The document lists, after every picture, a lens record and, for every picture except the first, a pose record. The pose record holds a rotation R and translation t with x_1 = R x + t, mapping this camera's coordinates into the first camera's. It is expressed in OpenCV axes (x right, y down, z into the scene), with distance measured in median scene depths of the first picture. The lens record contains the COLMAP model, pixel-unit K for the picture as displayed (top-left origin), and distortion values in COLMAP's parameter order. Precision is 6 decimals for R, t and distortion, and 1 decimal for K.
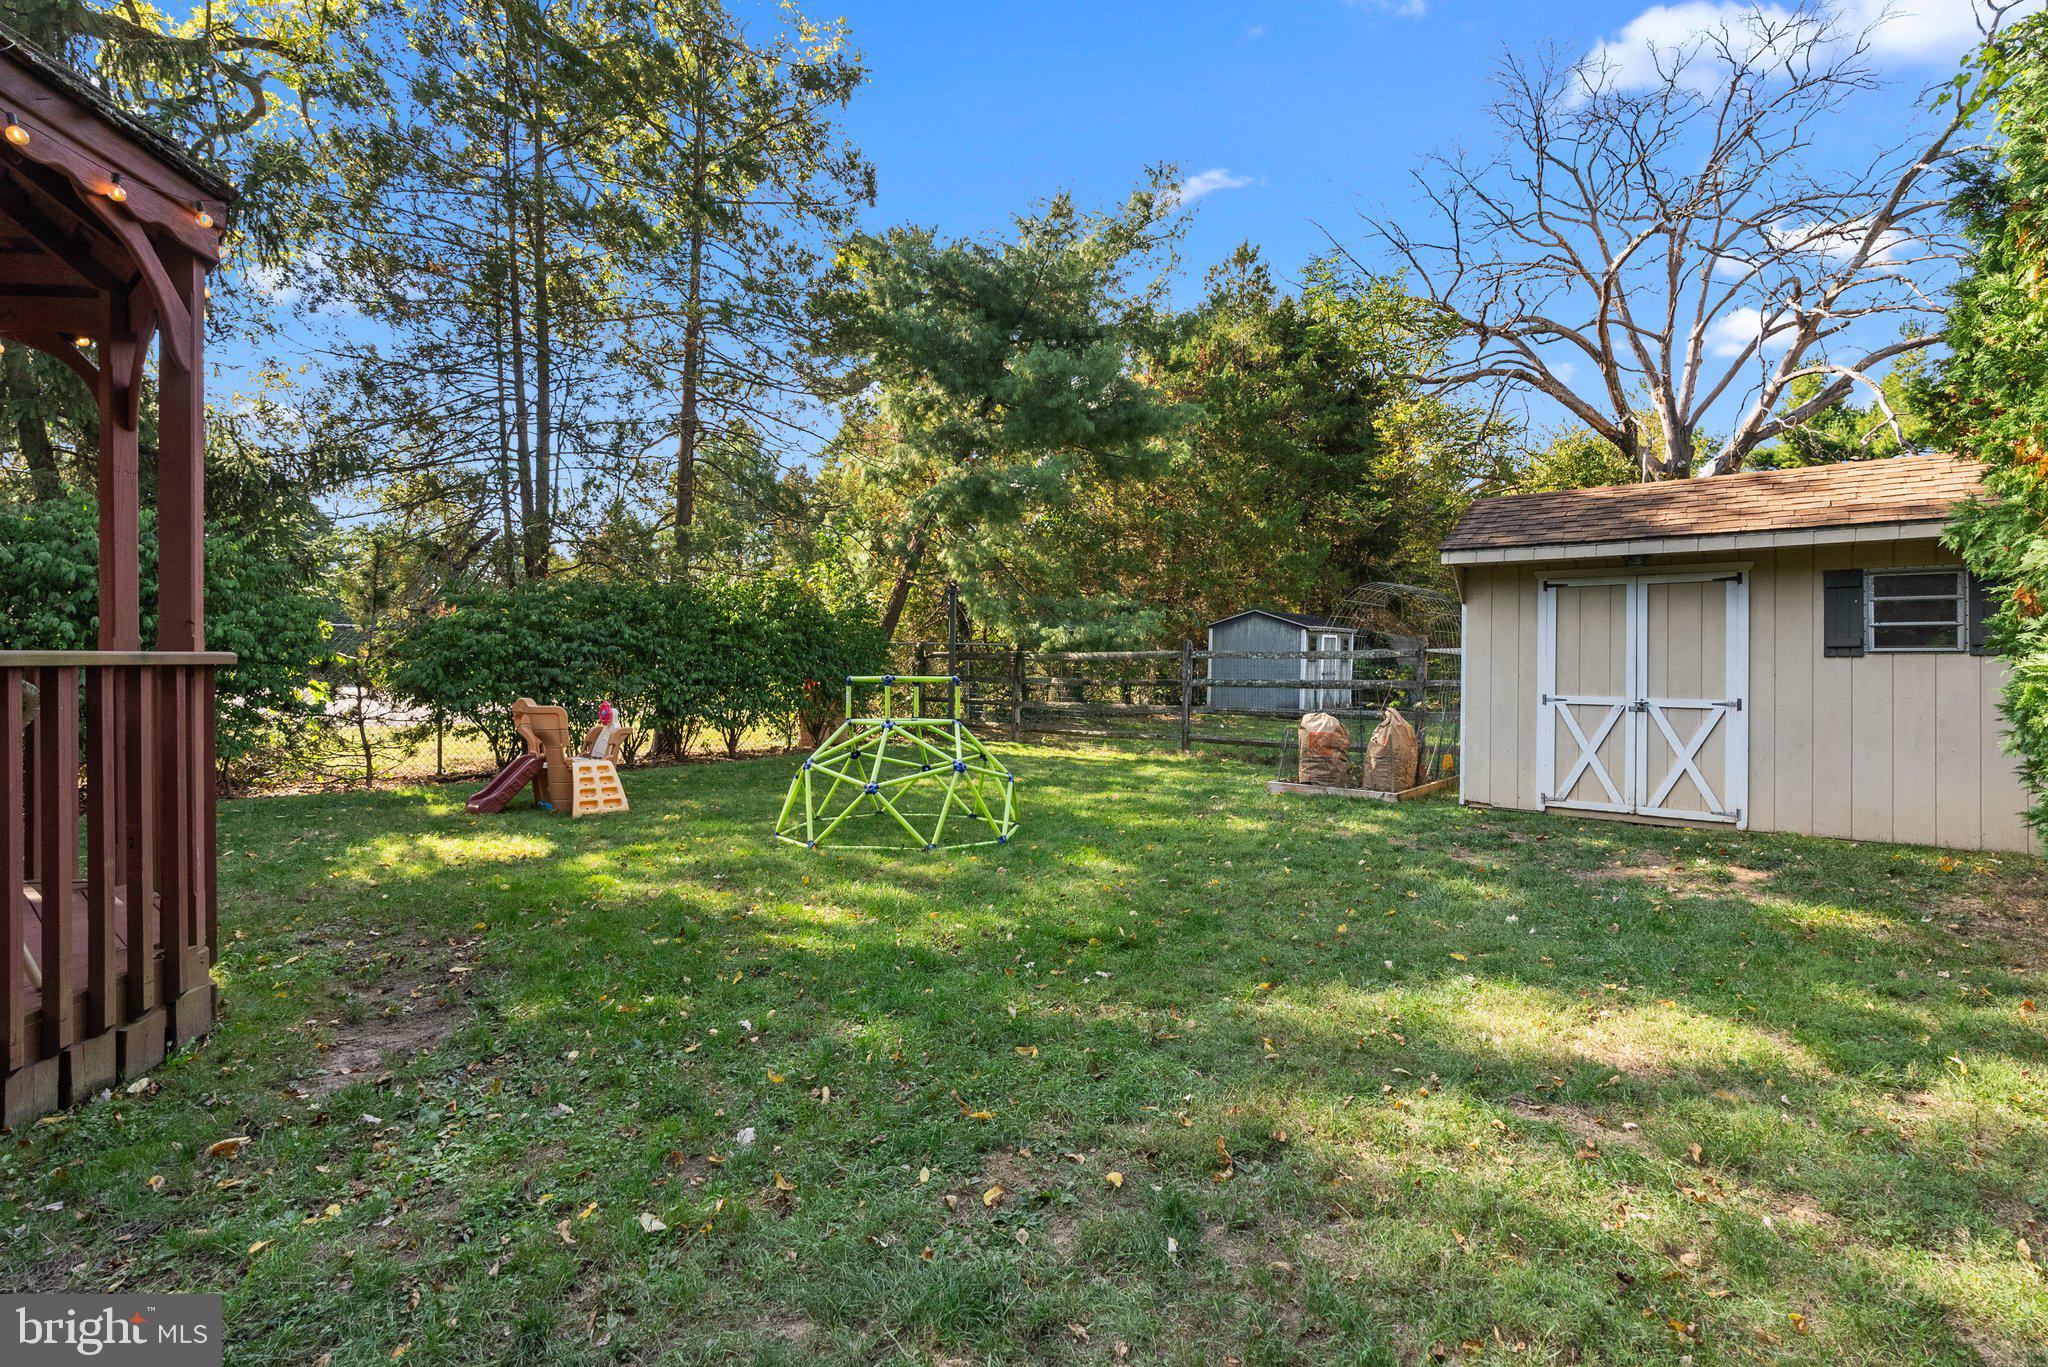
lens RADIAL K [[966.1, 0, 1026.0], [0, 966.1, 671.4], [0, 0, 1]] dist [-0.000771, 0.000219]
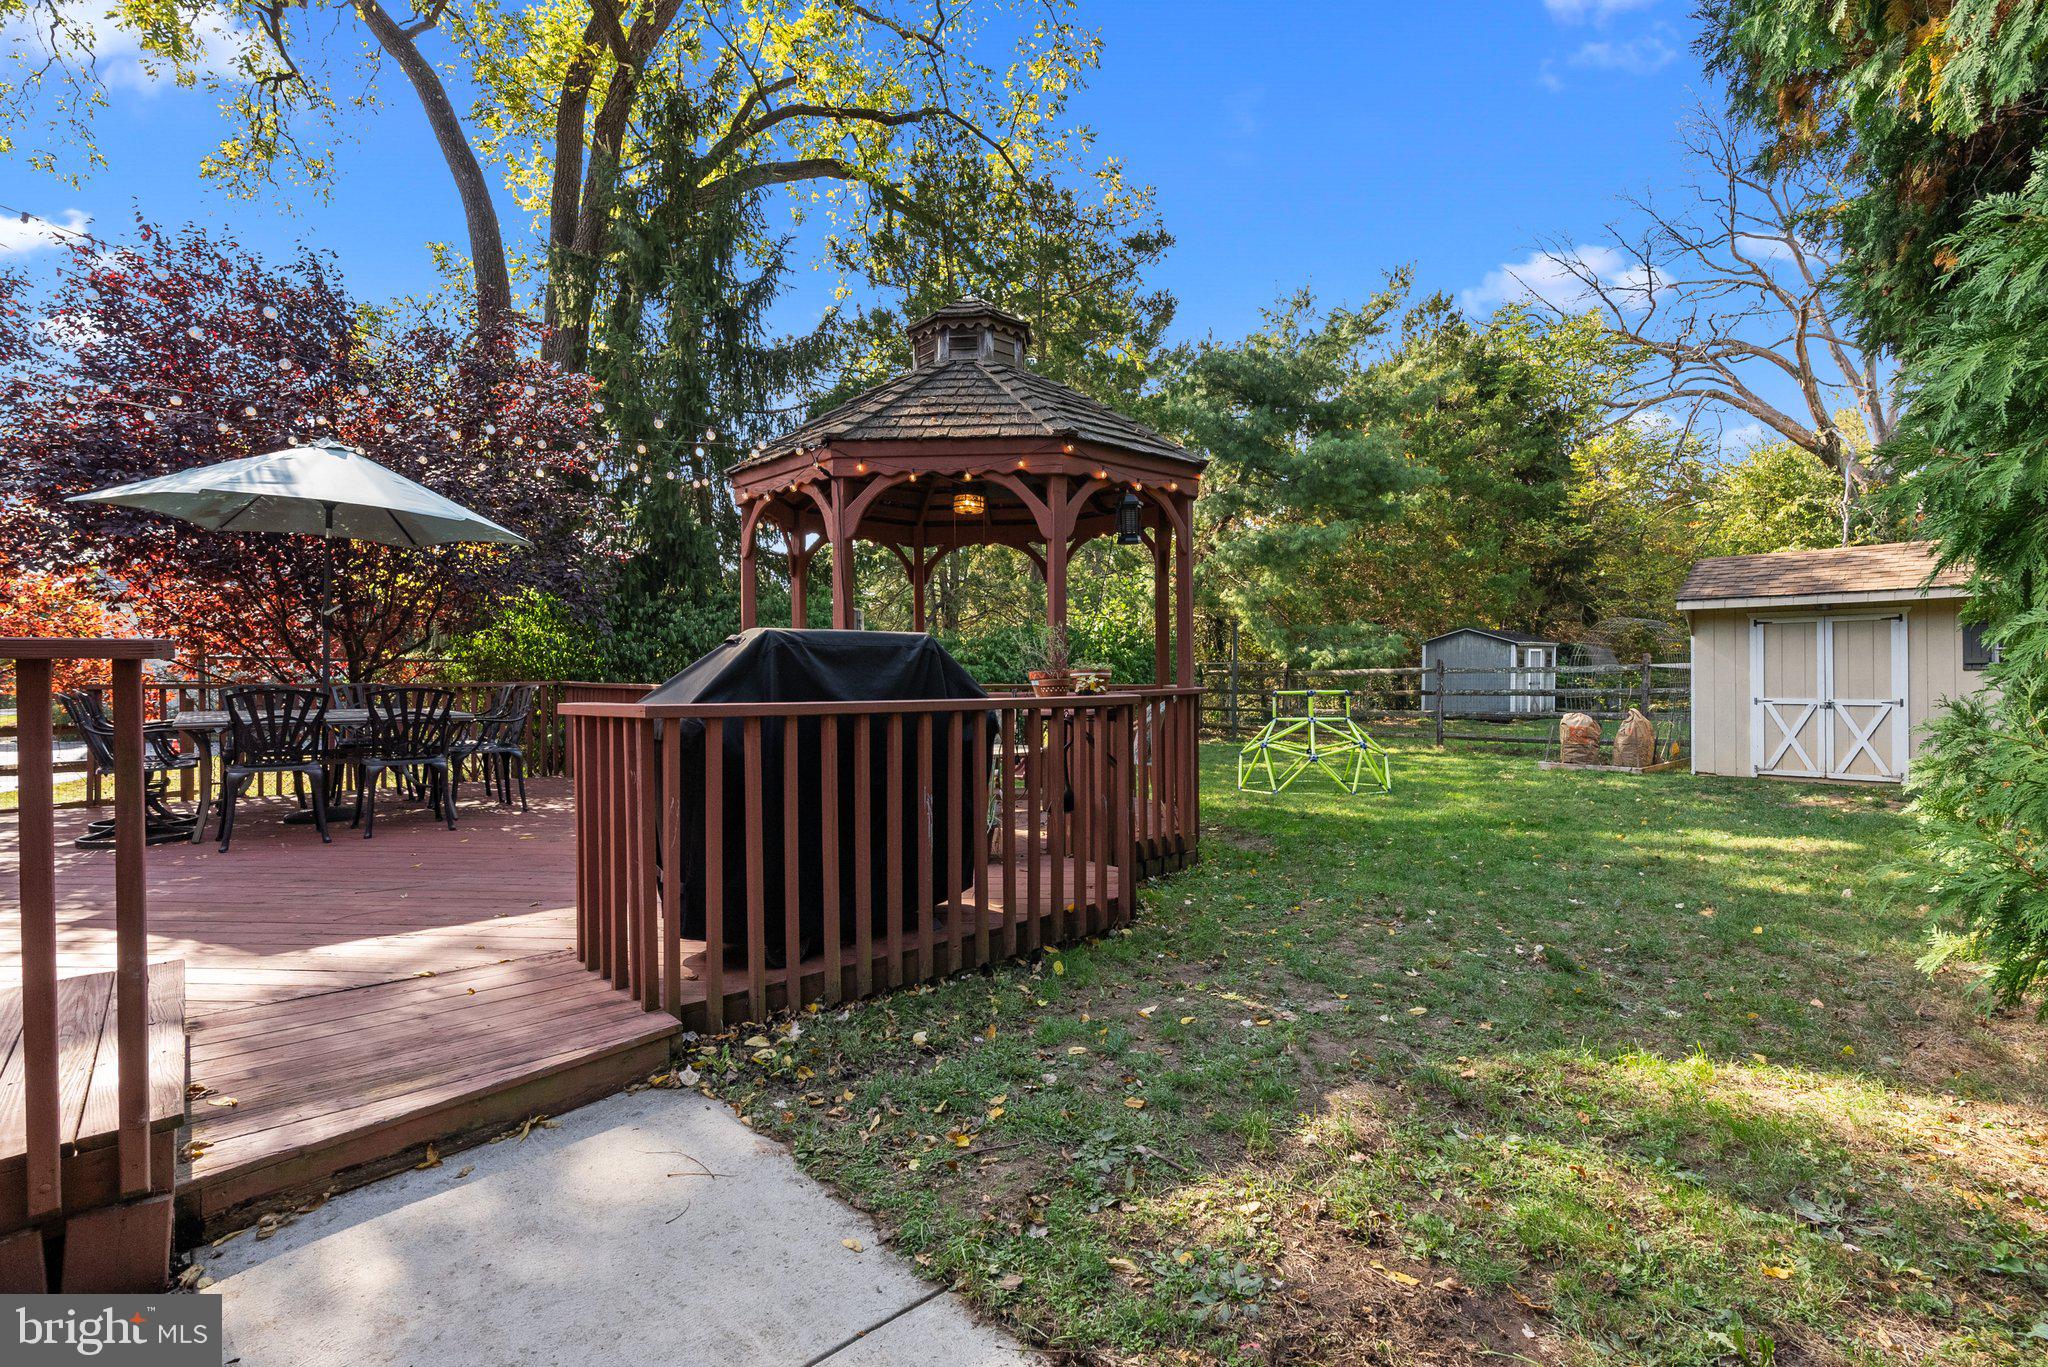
lens RADIAL K [[954.9, 0, 1024.0], [0, 954.9, 683.5], [0, 0, 1]] dist [0.000094, 0.000066]
pose [[0.988755, -0.013466, -0.148936, -0.099885], [0.013257, 0.999909, -0.002391, -0.002530], [0.148955, 0.000390, 0.988844, -0.173030]]
